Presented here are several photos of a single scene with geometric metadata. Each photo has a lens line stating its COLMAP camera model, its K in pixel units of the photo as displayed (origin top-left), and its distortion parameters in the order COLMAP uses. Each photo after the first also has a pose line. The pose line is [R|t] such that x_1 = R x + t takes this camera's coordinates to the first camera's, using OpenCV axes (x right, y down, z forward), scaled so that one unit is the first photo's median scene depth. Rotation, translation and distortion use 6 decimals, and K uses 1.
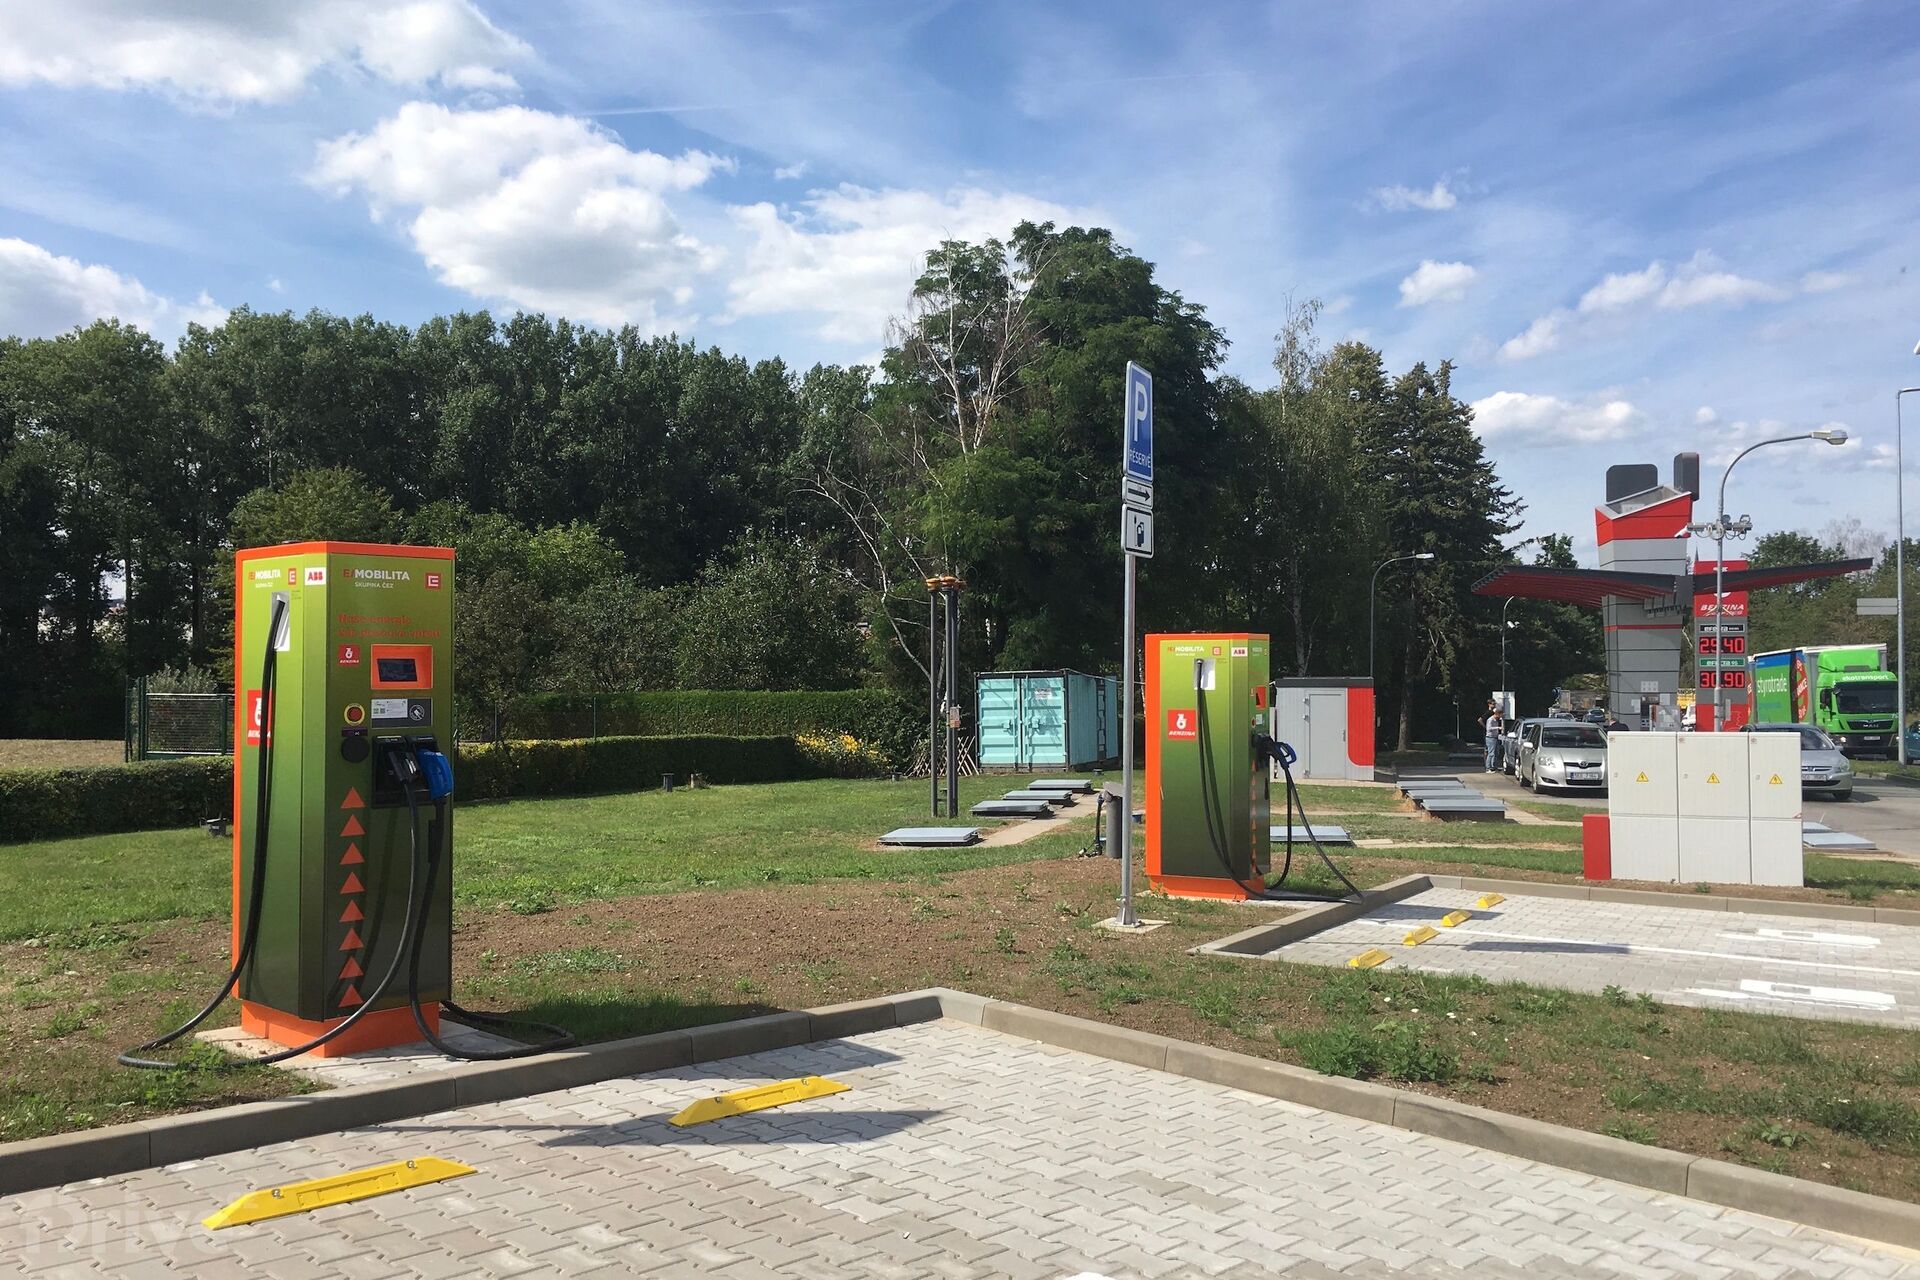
lens RADIAL K [[1657.3, 0, 969.0], [0, 1657.3, 613.8], [0, 0, 1]] dist [0.073250, -0.084231]
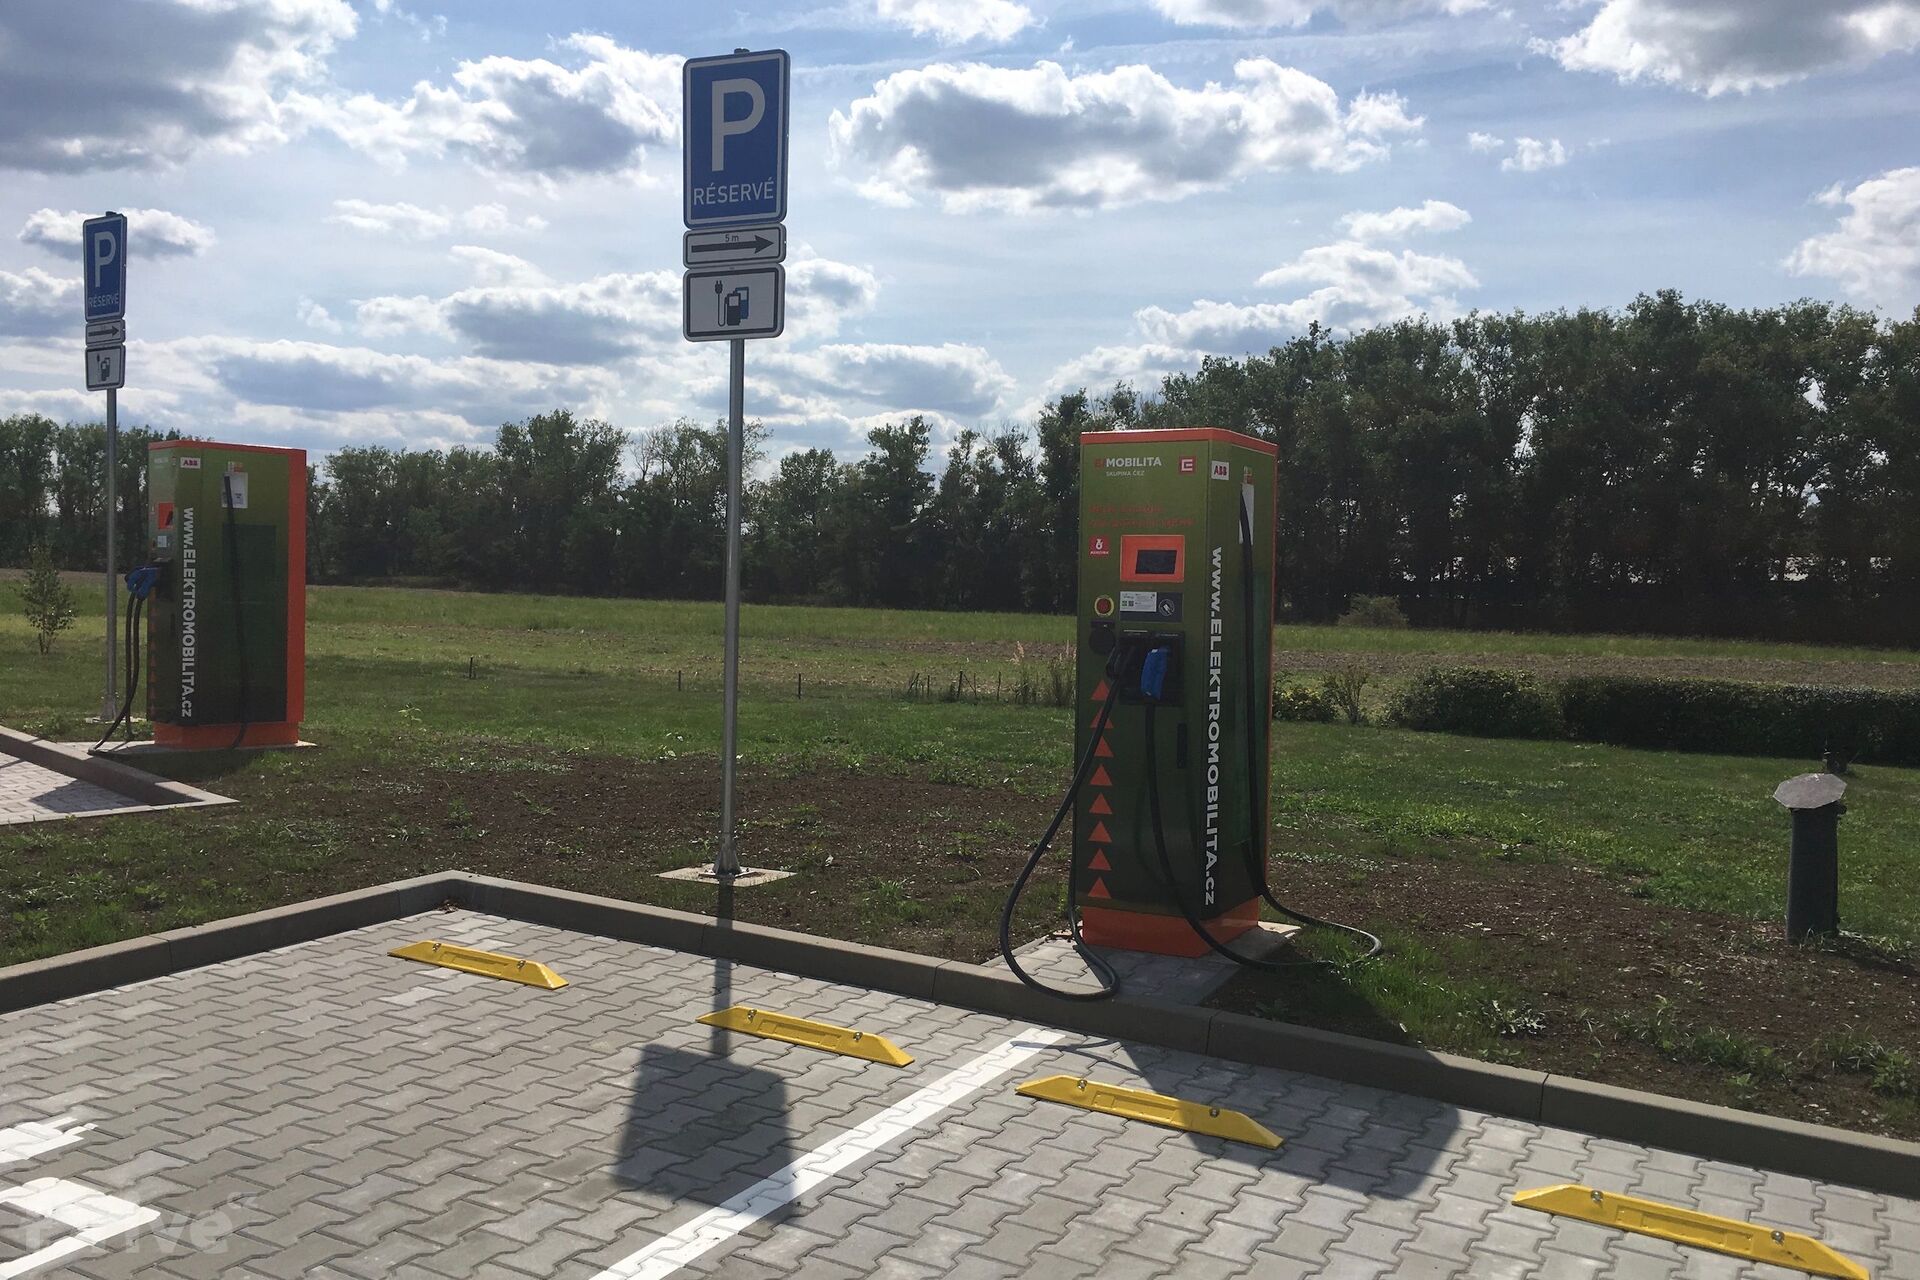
lens RADIAL K [[1628.2, 0, 936.7], [0, 1628.2, 615.9], [0, 0, 1]] dist [0.071967, -0.094148]
pose [[0.254976, 0.024176, -0.966645, 0.096243], [0.020986, 0.999314, 0.030529, 0.006185], [0.966720, -0.028070, 0.254294, 0.118297]]
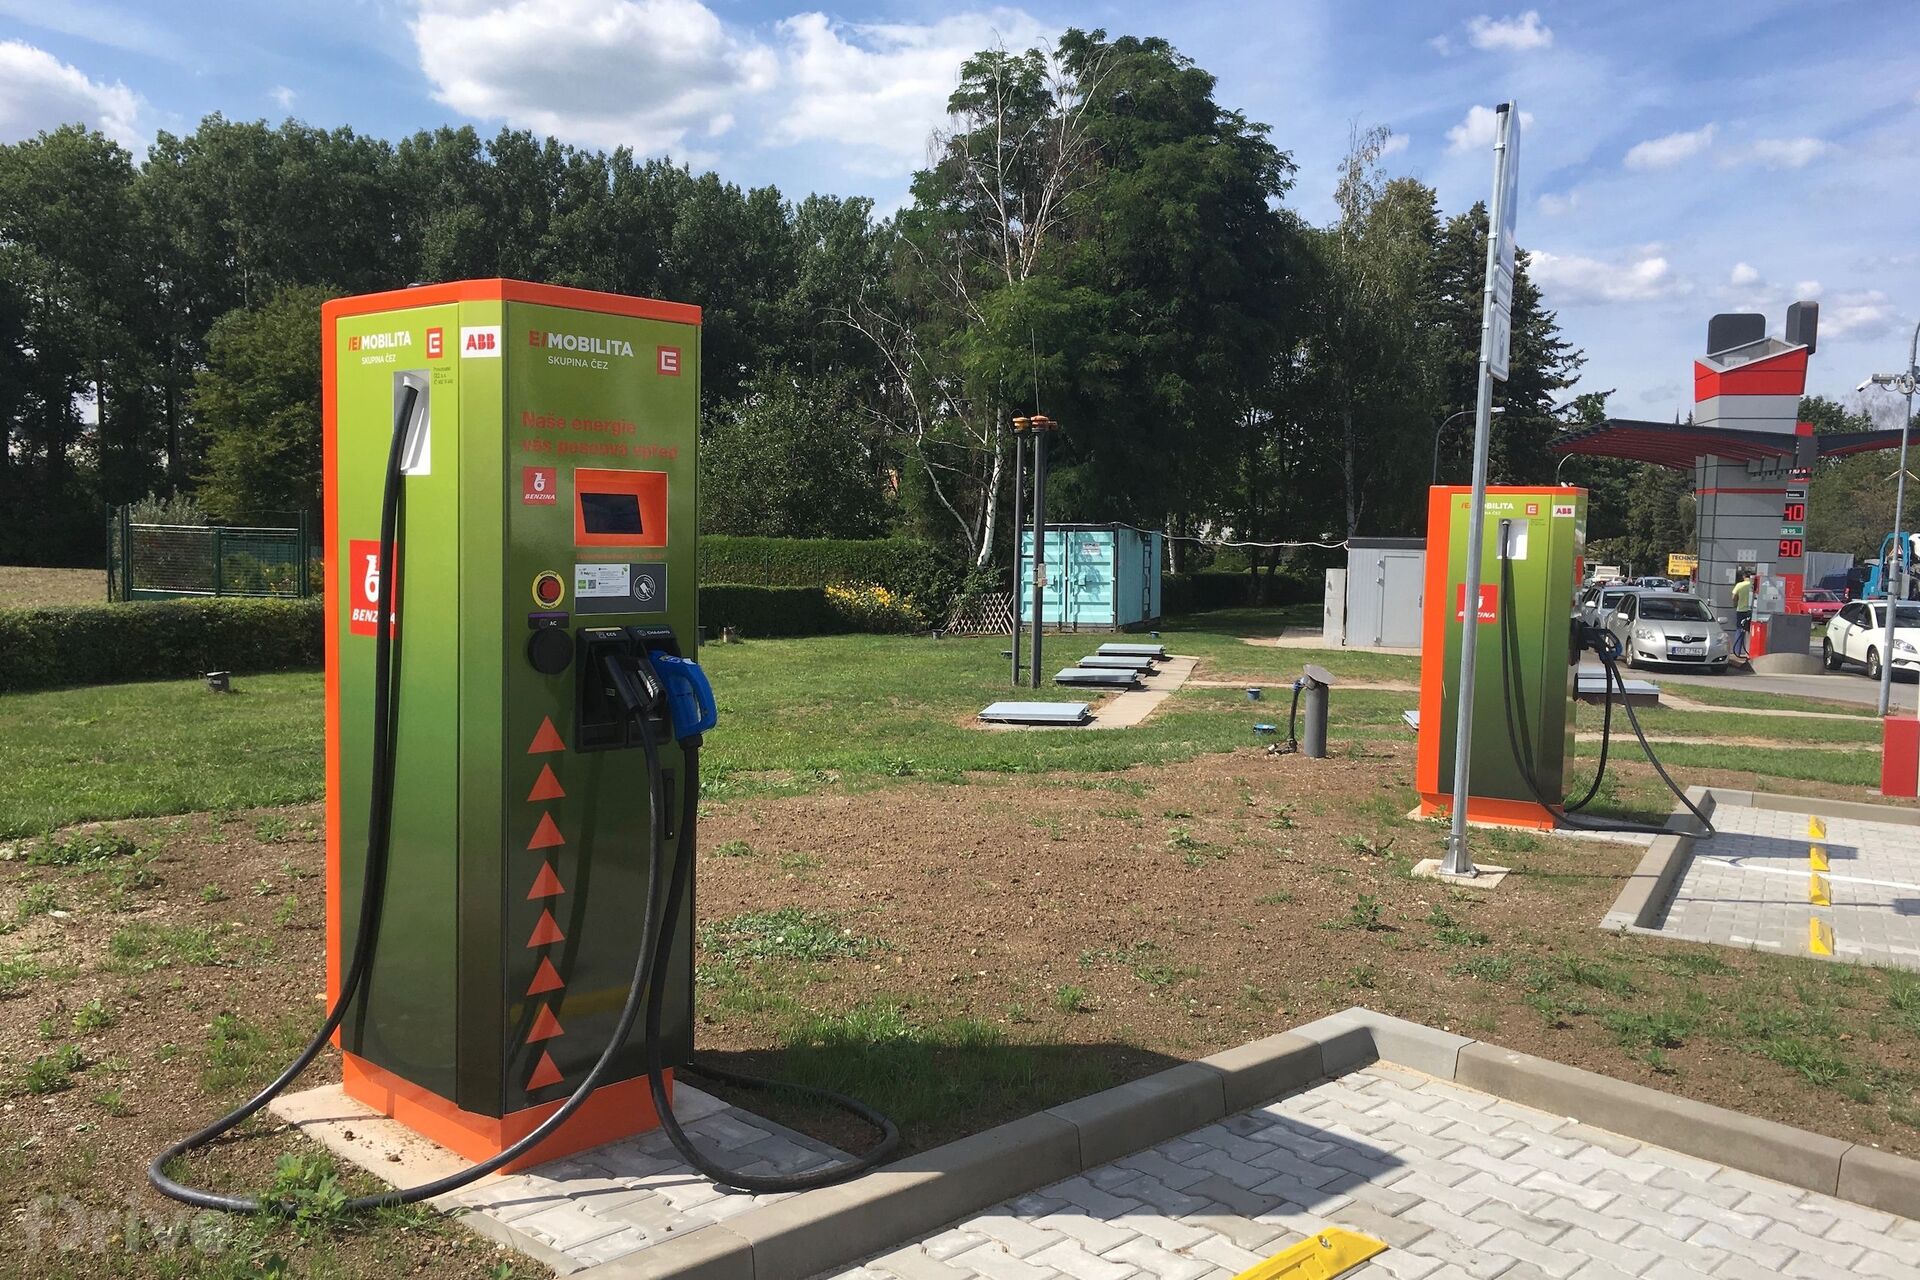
lens RADIAL K [[1628.2, 0, 936.7], [0, 1628.2, 615.9], [0, 0, 1]] dist [0.071967, -0.094148]
pose [[0.999680, 0.024506, 0.006253, -0.042737], [-0.024983, 0.995321, 0.093339, 0.002446], [-0.003936, -0.093465, 0.995615, 0.079431]]
